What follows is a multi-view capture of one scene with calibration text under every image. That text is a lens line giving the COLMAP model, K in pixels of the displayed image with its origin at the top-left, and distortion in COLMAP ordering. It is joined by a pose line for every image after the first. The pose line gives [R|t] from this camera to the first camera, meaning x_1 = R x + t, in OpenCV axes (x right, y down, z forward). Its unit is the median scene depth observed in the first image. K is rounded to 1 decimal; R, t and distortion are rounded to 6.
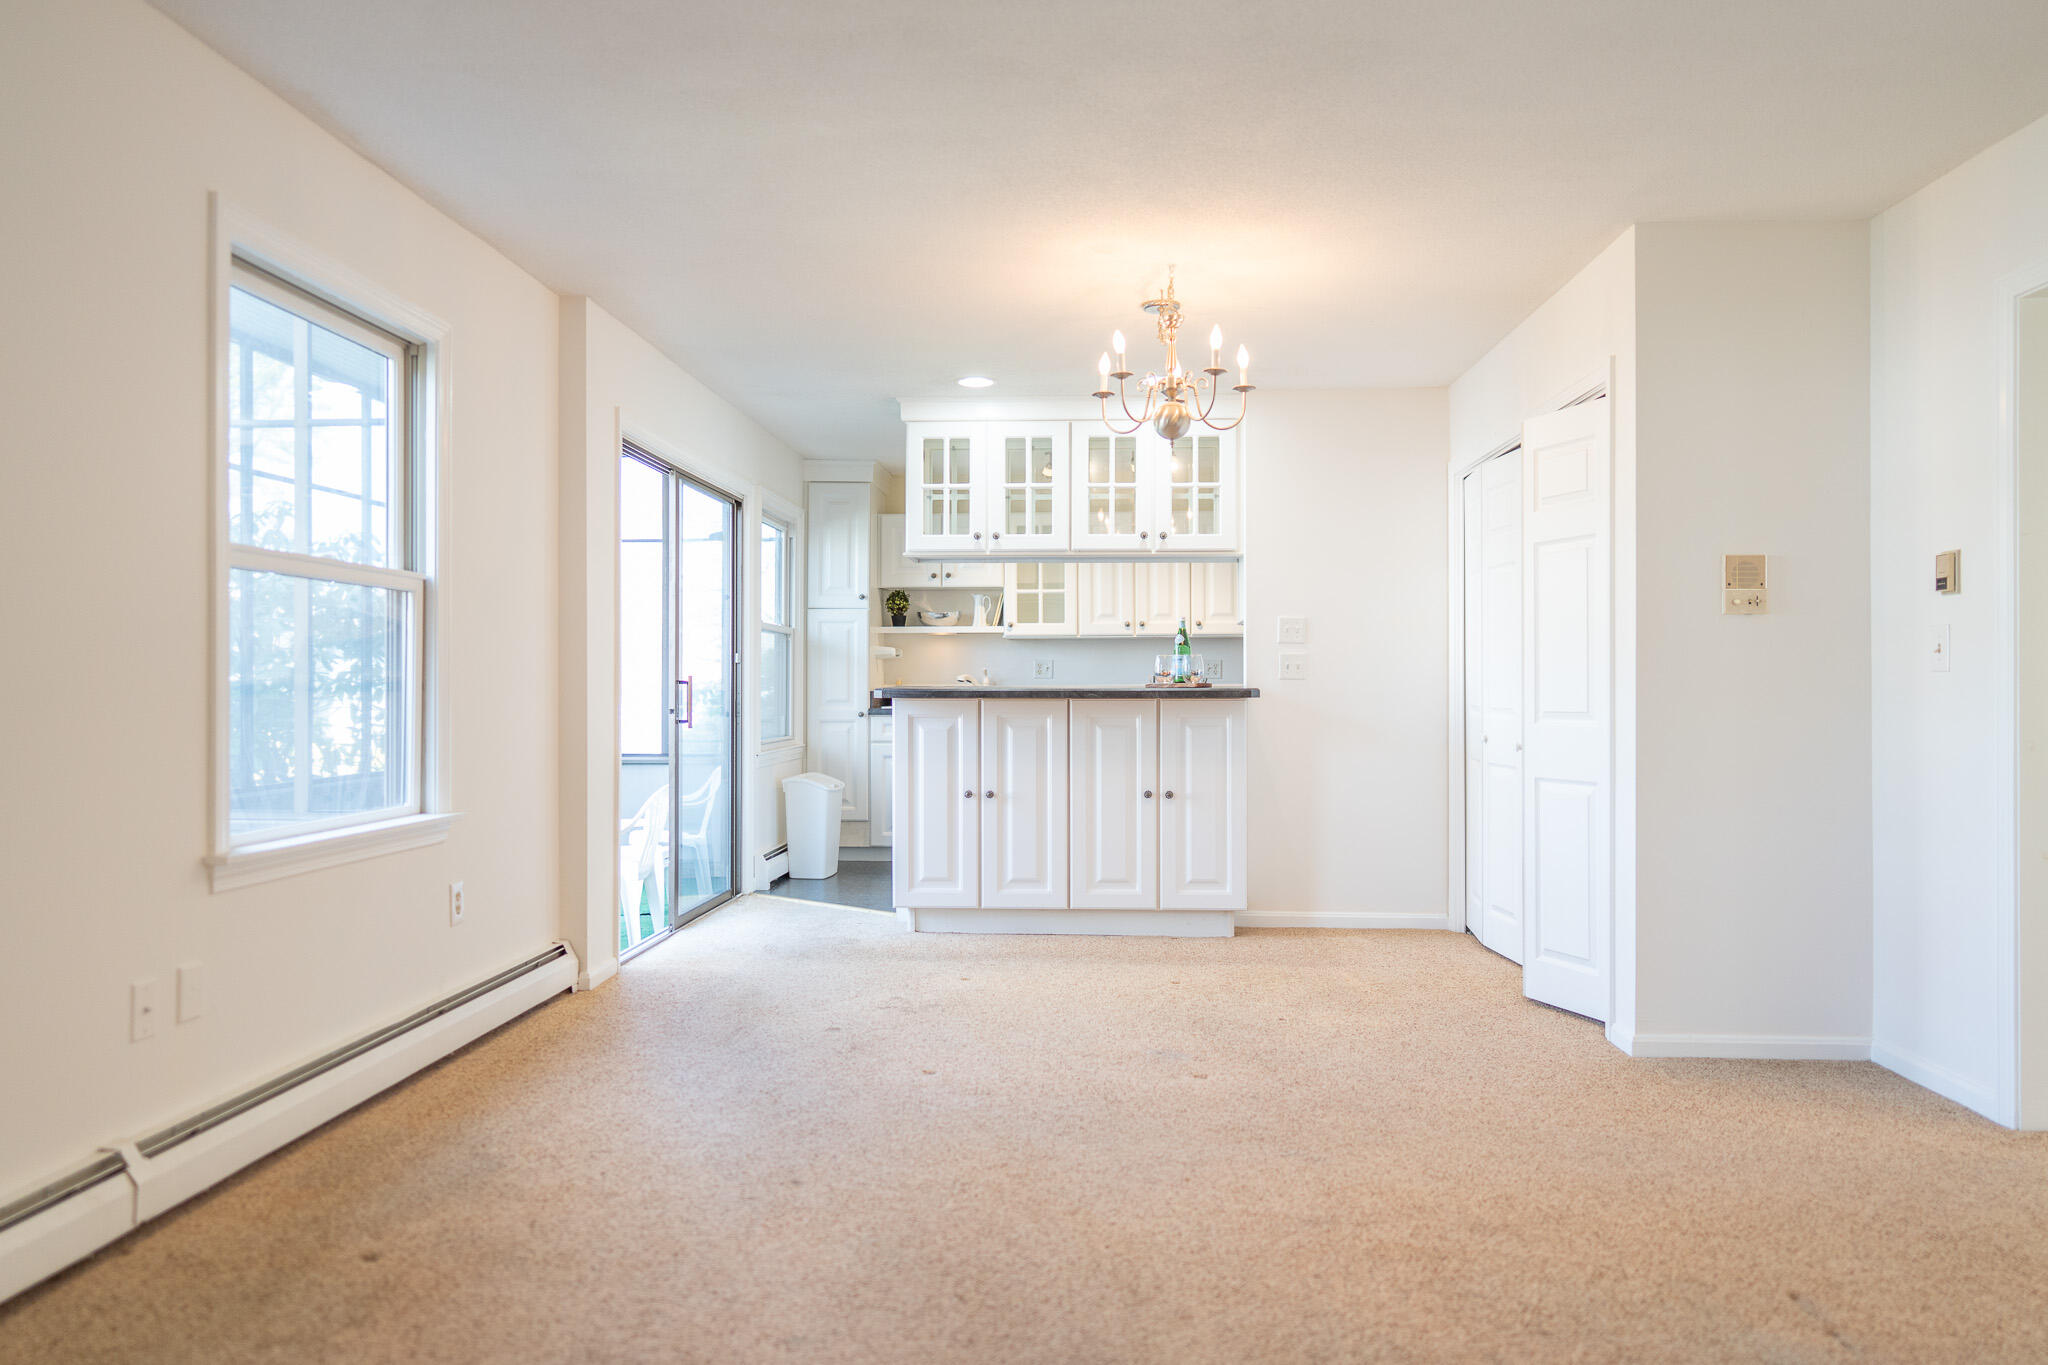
lens RADIAL K [[1375.3, 0, 1024.7], [0, 1375.3, 681.0], [0, 0, 1]] dist [-0.001199, 0.004409]
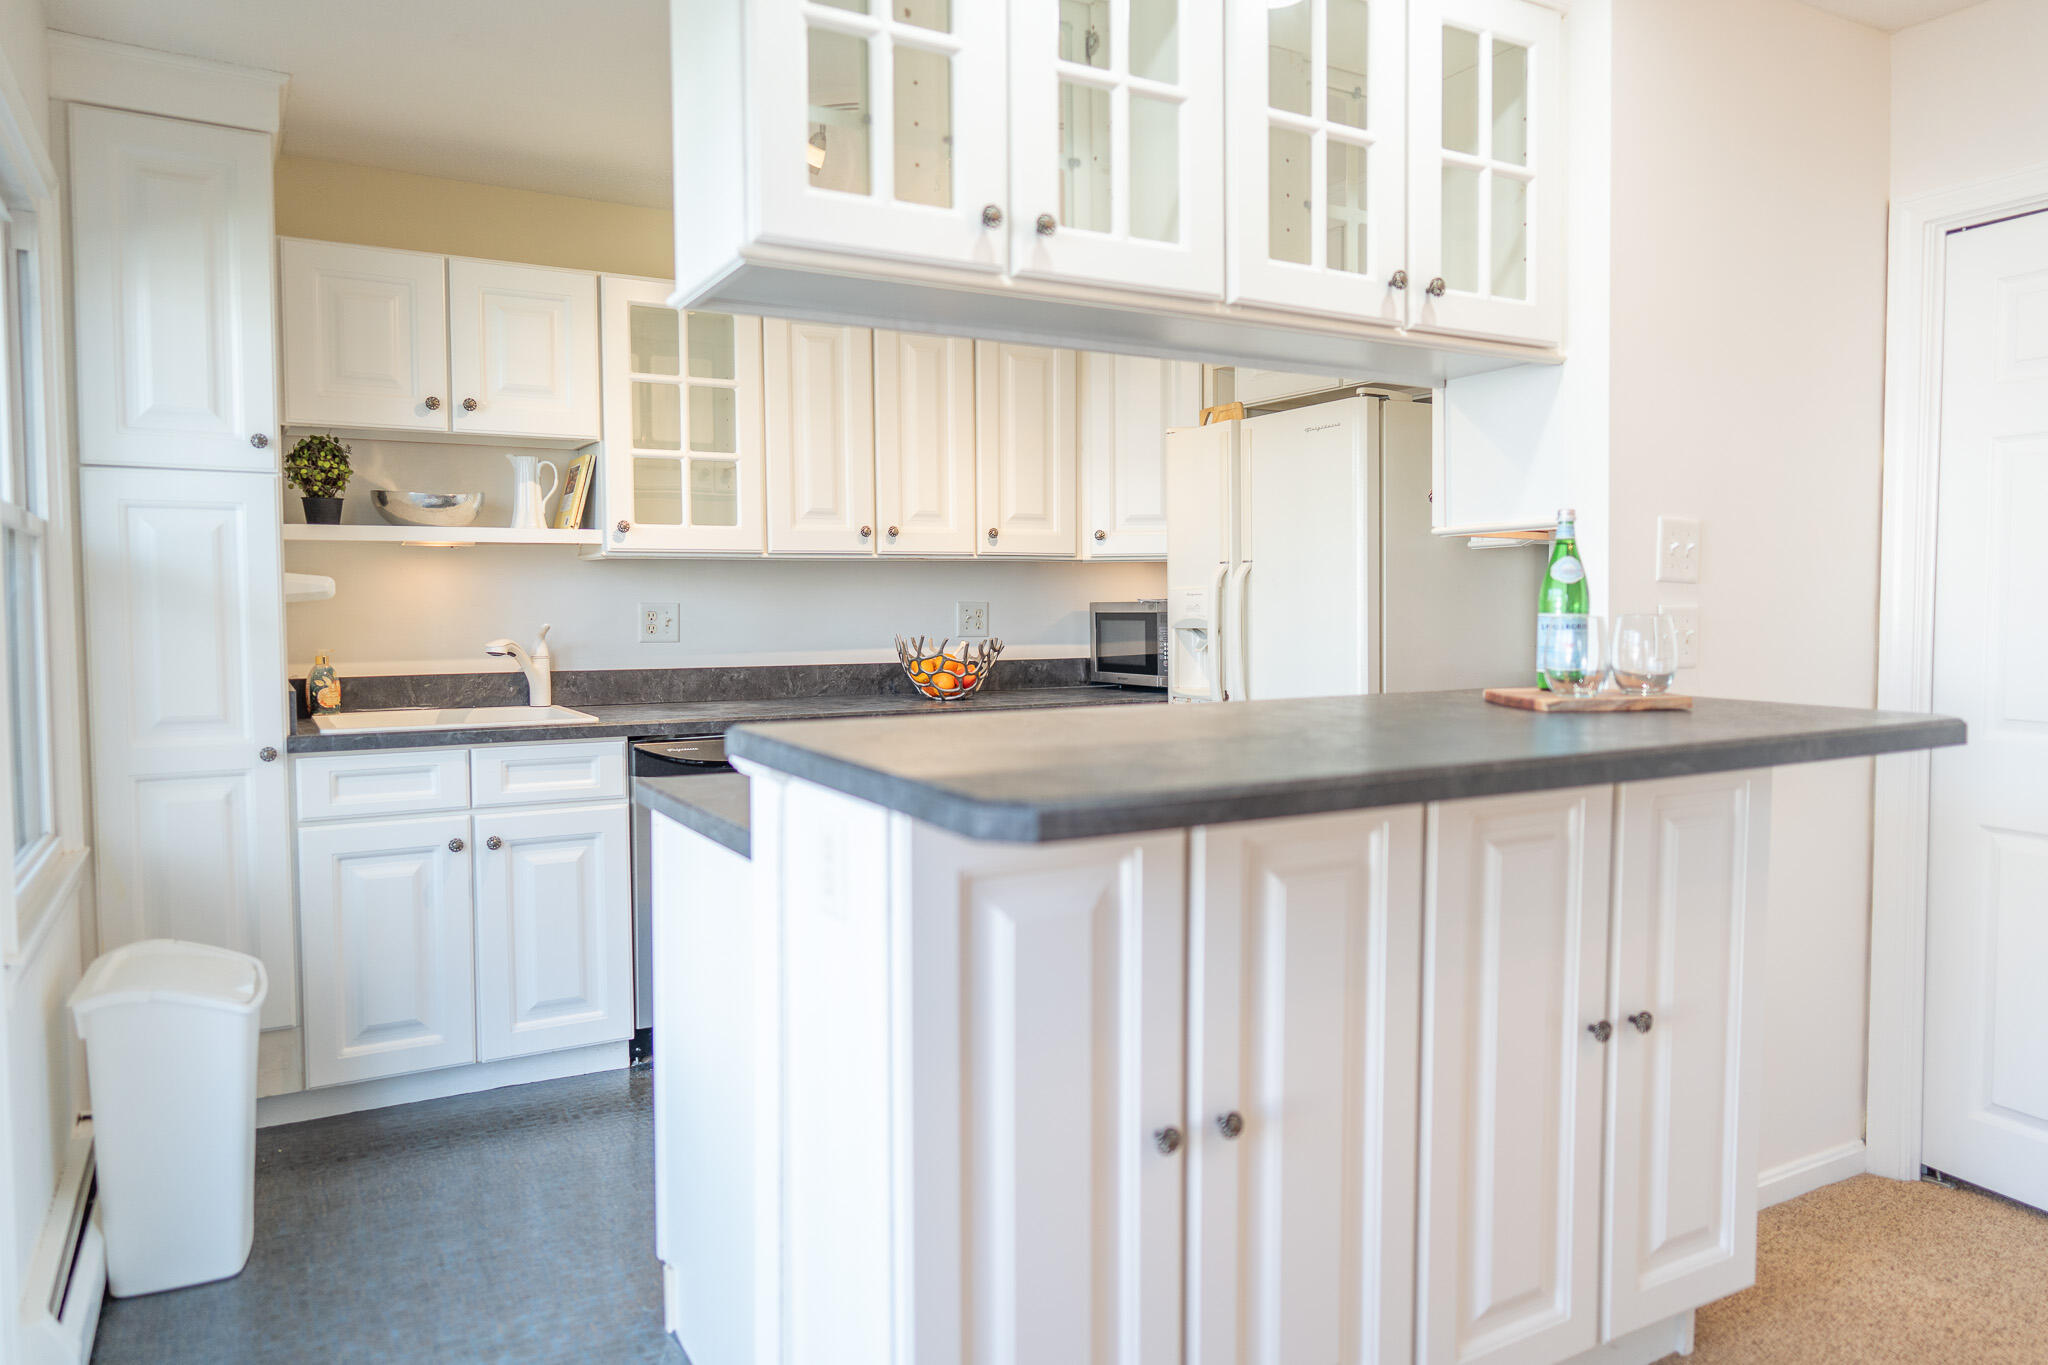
lens RADIAL K [[1375.3, 0, 1023.8], [0, 1375.3, 681.6], [0, 0, 1]] dist [-0.001199, 0.004409]
pose [[0.837179, -0.035980, 0.545744, -0.145915], [0.004185, 0.998226, 0.059391, -0.016649], [-0.546913, -0.047437, 0.835845, 0.553665]]
